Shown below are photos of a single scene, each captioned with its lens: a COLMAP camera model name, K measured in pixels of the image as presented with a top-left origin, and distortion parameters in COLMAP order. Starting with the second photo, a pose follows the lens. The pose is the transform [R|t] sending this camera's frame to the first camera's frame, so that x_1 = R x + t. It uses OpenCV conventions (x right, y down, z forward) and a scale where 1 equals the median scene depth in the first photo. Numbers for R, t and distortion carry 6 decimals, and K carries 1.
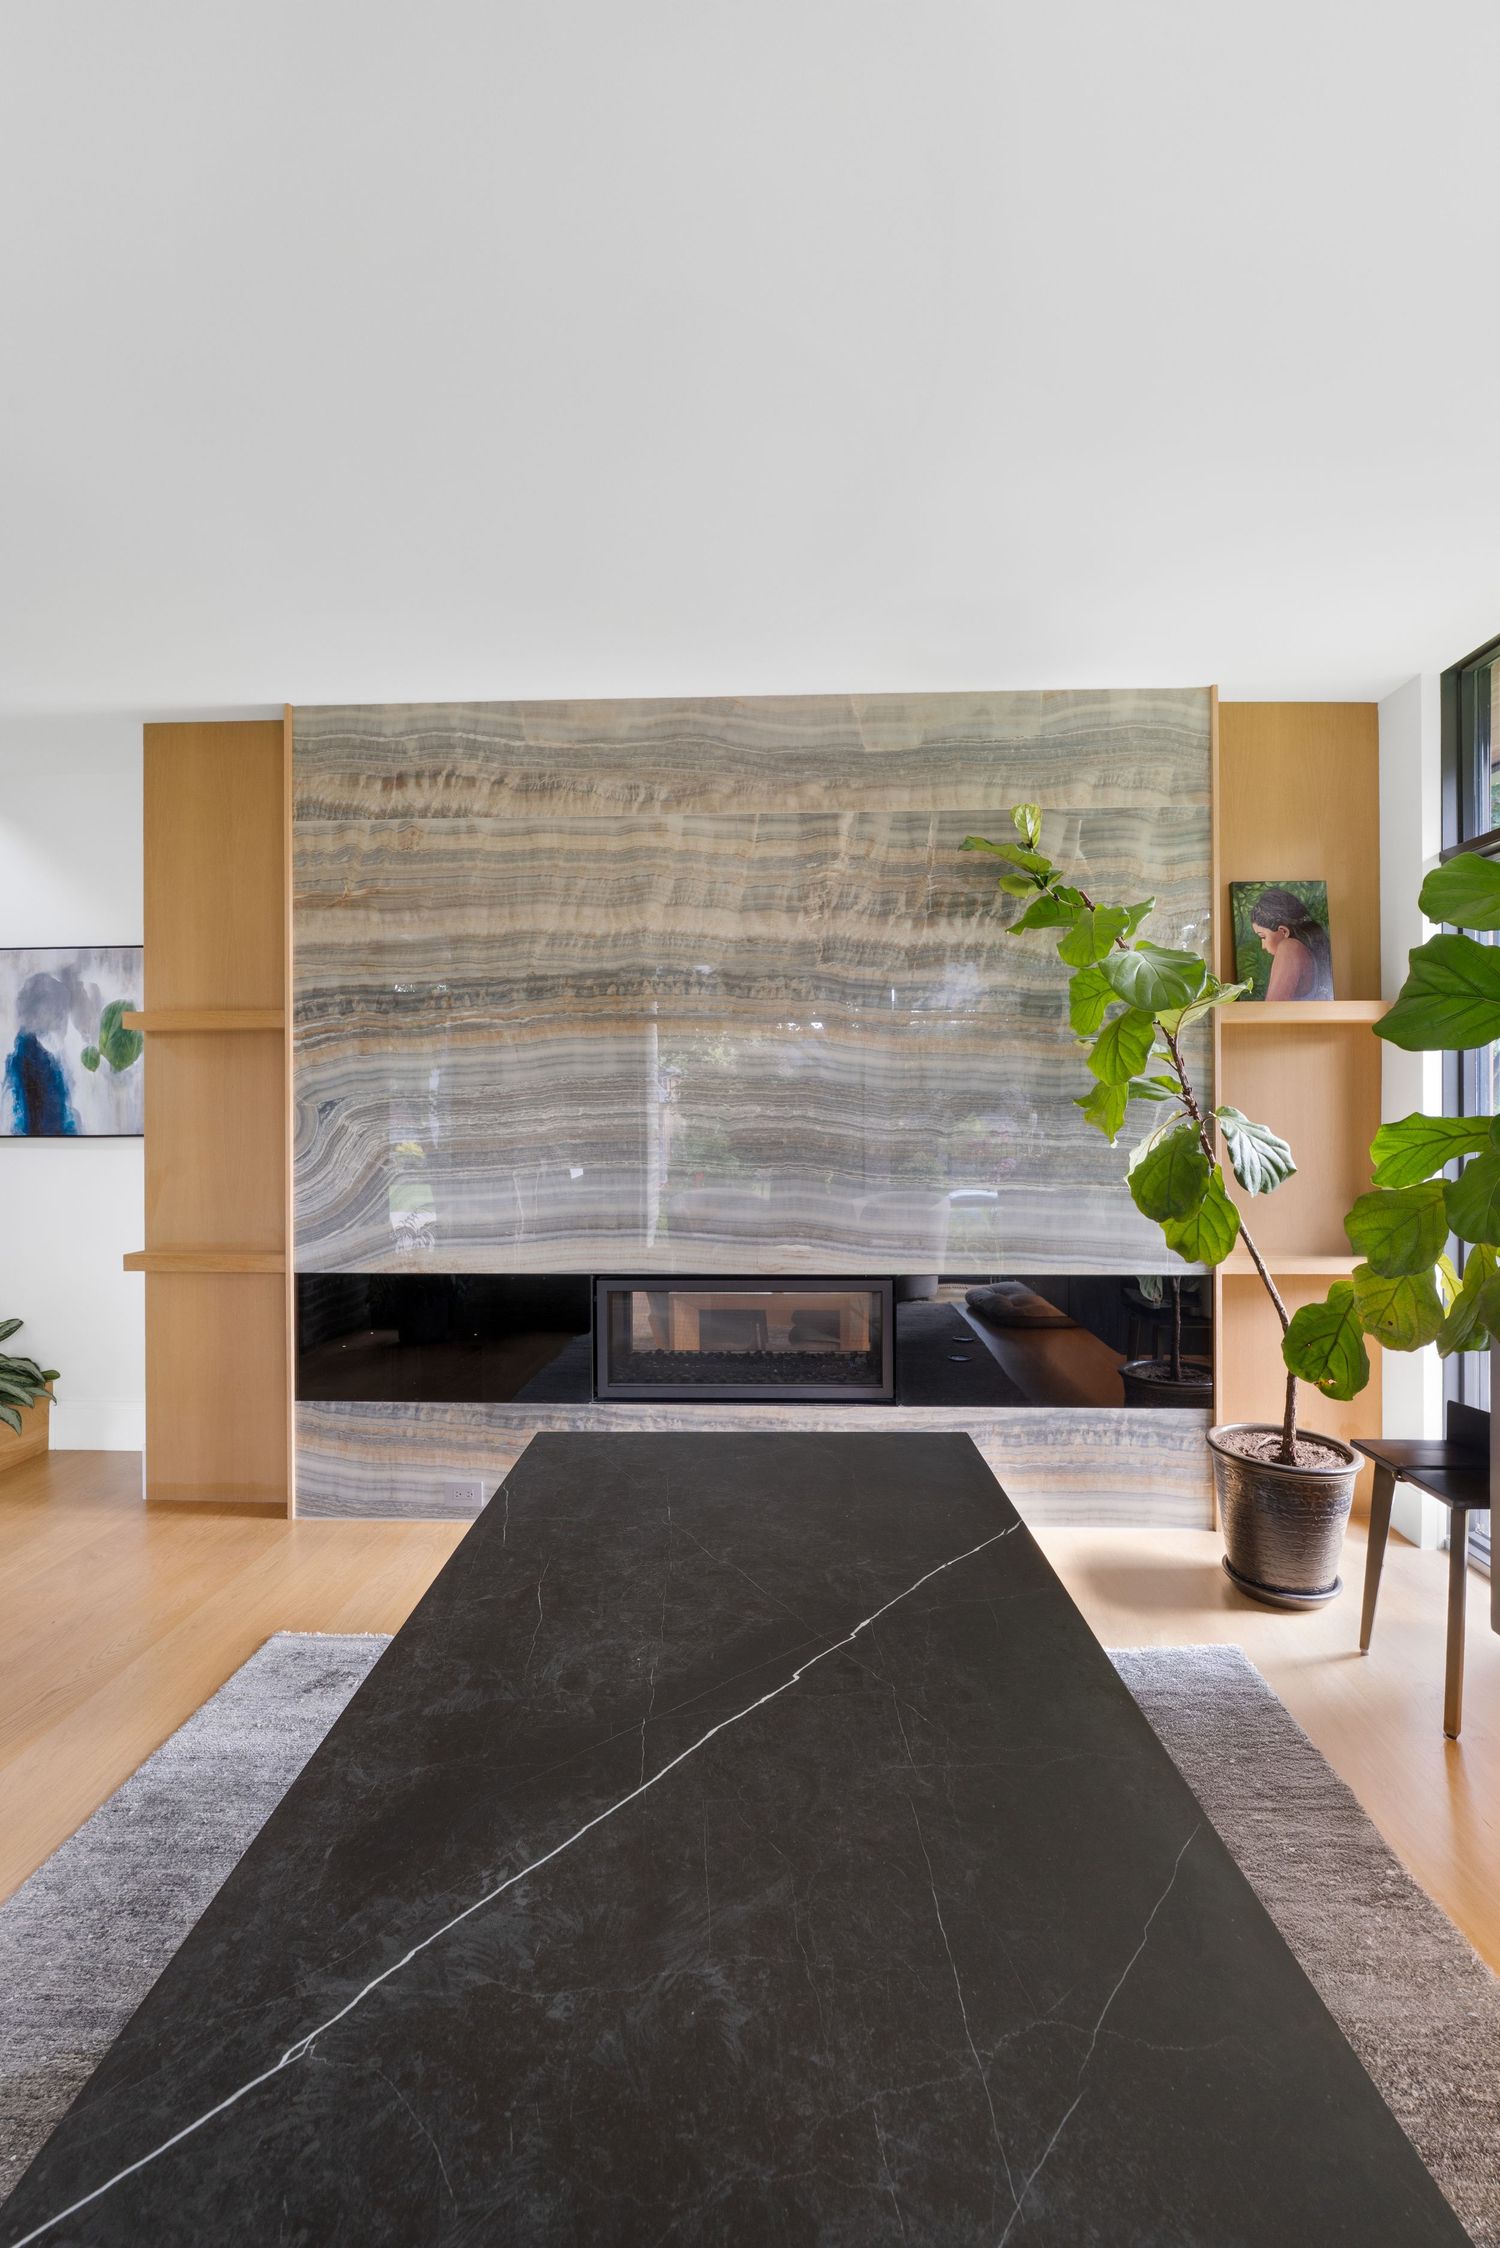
lens RADIAL K [[1003.8, 0, 750.0], [0, 1003.8, 1124.0], [0, 0, 1]] dist [-0.001266, -0.000342]
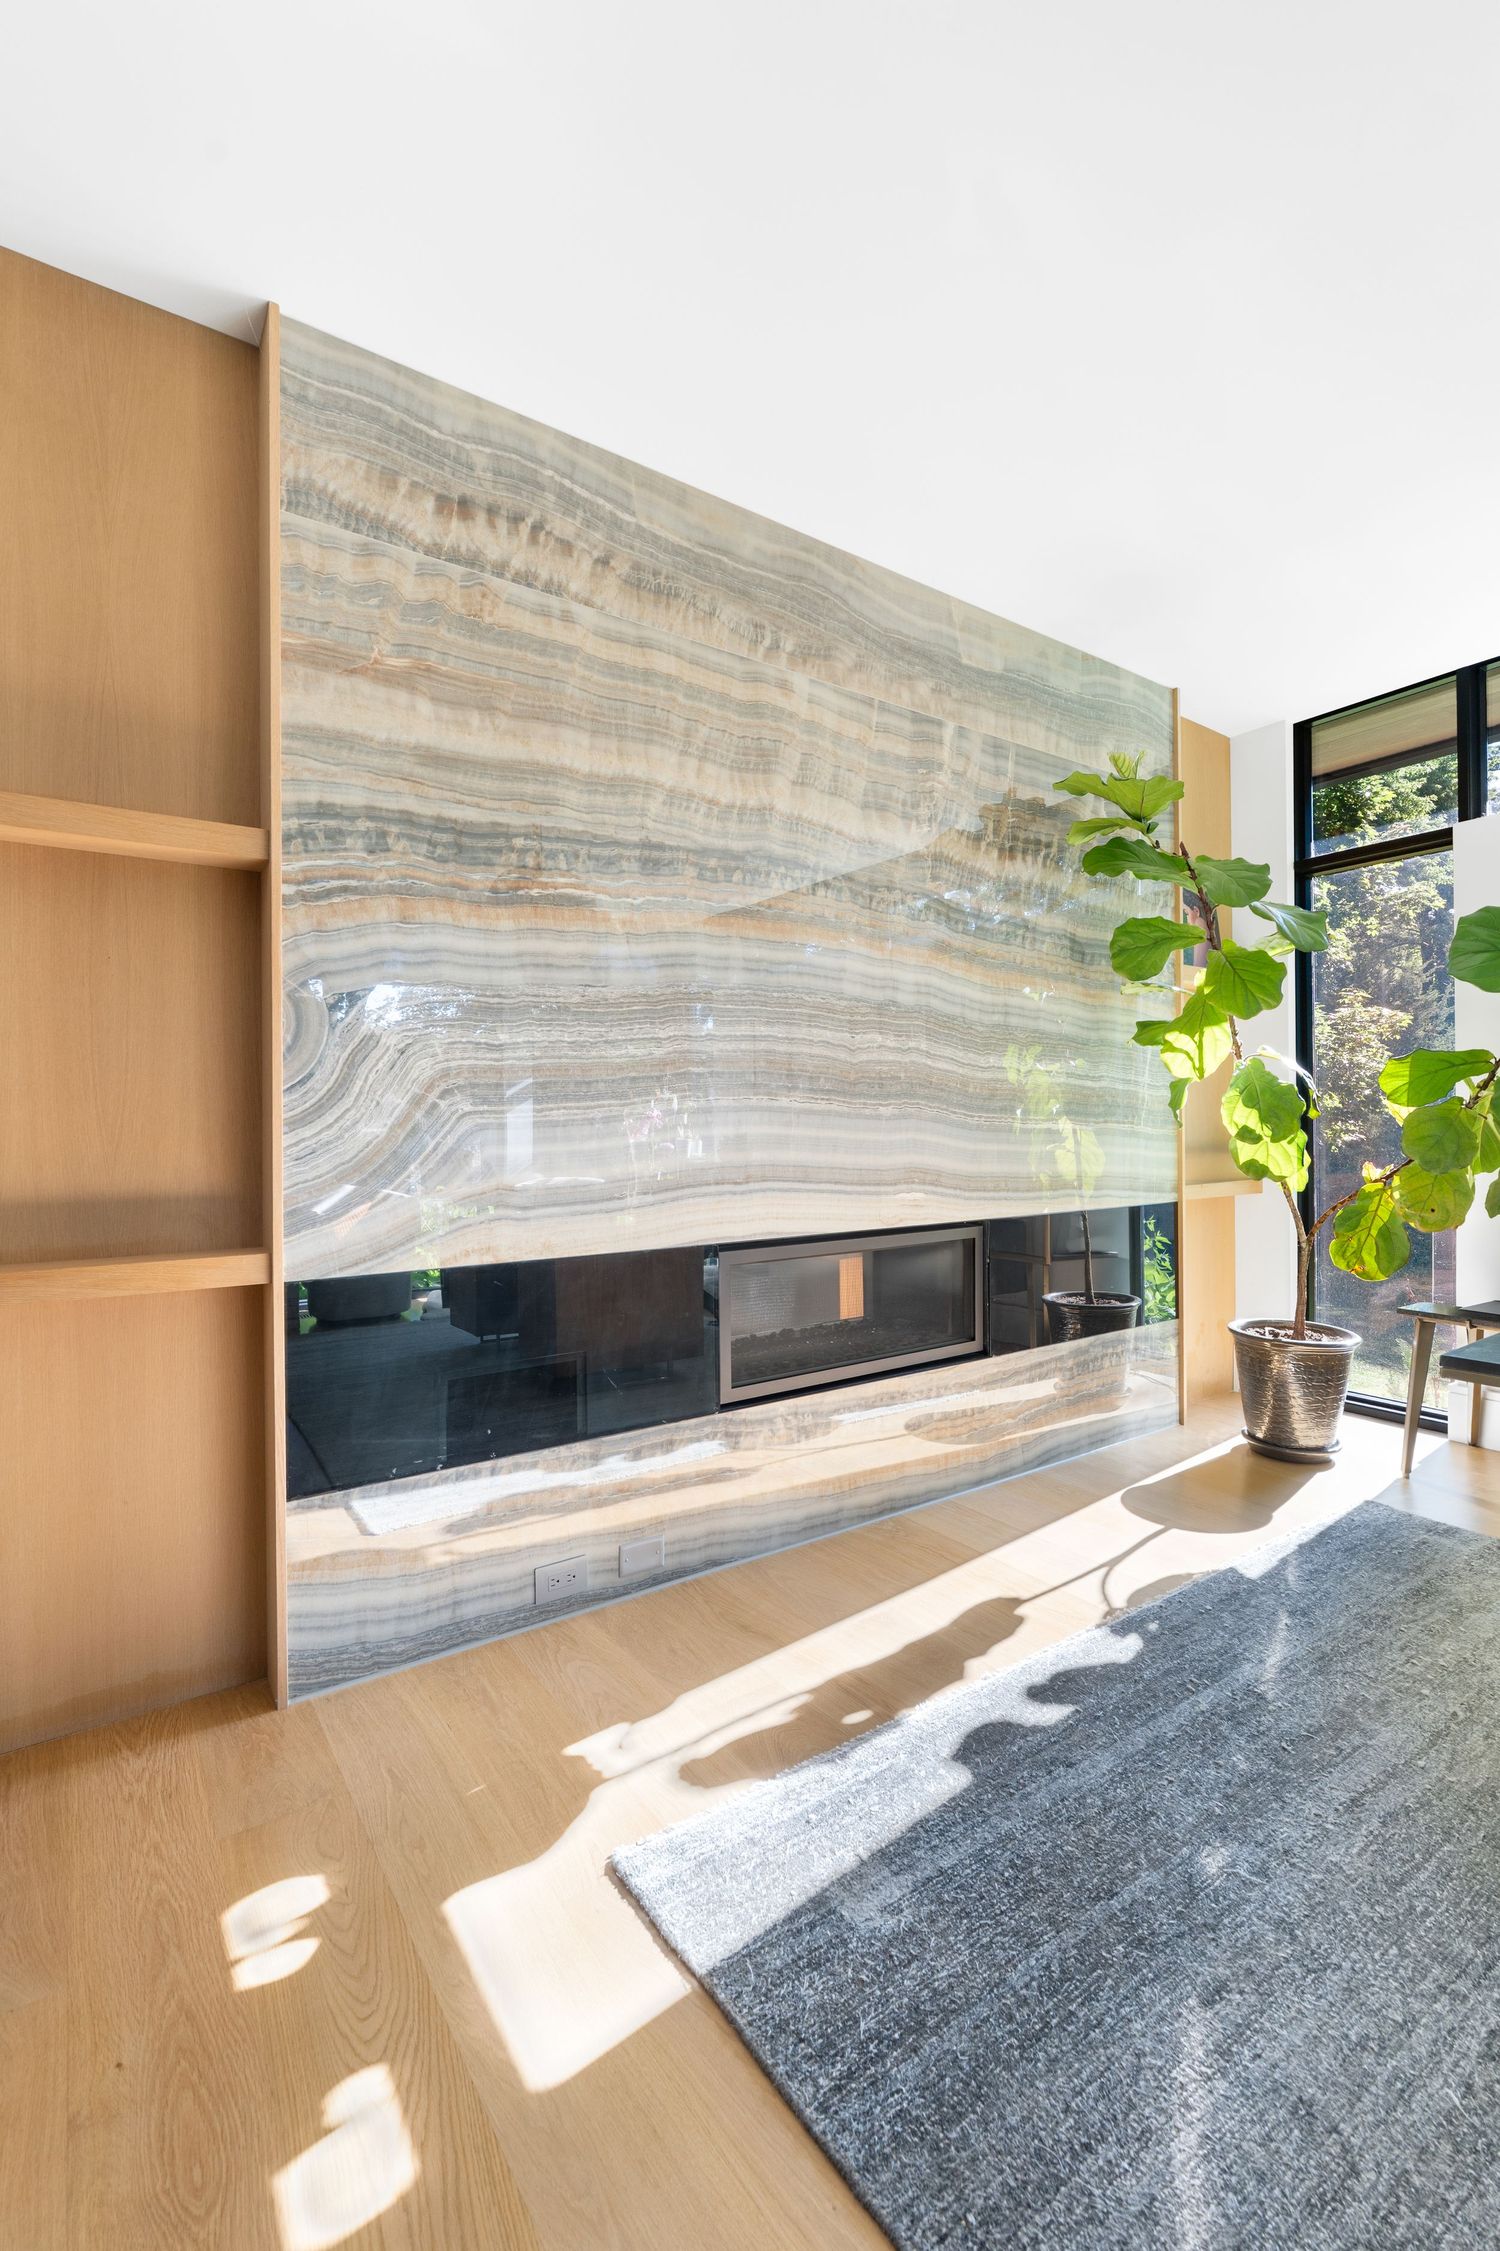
lens RADIAL K [[1005.2, 0, 750.0], [0, 1005.2, 1125.5], [0, 0, 1]] dist [-0.001266, -0.000342]
pose [[0.789234, -0.003312, 0.614083, -0.607199], [0.009147, 0.999938, -0.006363, 0.064307], [-0.614024, 0.010639, 0.789216, 0.378658]]
